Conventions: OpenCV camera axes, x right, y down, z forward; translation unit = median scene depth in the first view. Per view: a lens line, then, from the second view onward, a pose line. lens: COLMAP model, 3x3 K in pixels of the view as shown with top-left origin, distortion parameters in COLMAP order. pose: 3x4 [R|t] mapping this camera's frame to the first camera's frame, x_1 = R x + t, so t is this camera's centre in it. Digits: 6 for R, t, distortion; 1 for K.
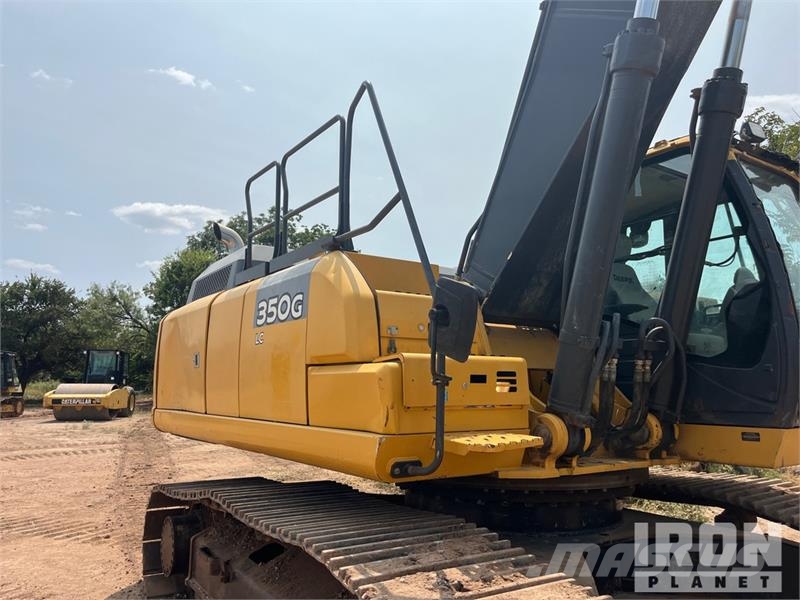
lens RADIAL K [[607.0, 0, 409.8], [0, 607.0, 299.9], [0, 0, 1]] dist [0.061303, -0.095096]
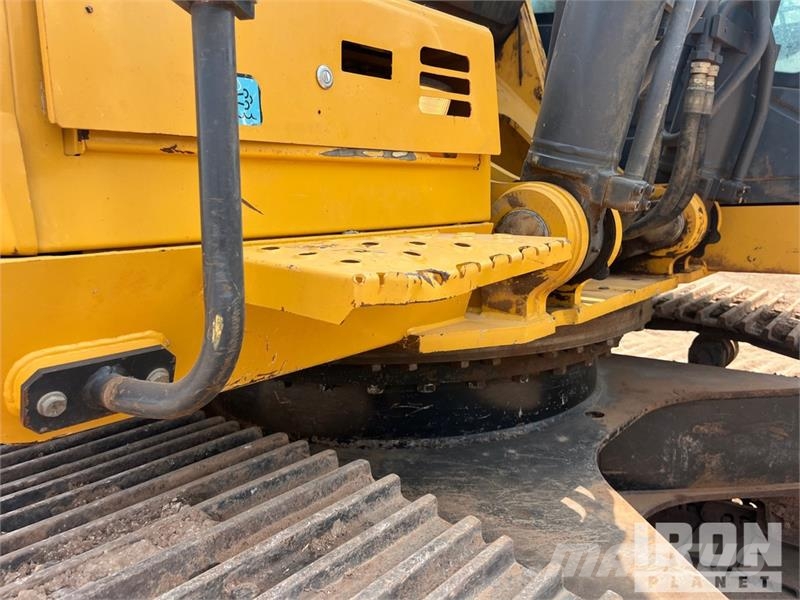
lens RADIAL K [[612.8, 0, 411.5], [0, 612.8, 299.1], [0, 0, 1]] dist [0.044578, -0.109197]
pose [[0.967713, -0.065725, 0.243336, 0.049151], [-0.008656, 0.956170, 0.292685, 0.146405], [-0.251907, -0.285341, 0.924729, 0.644877]]
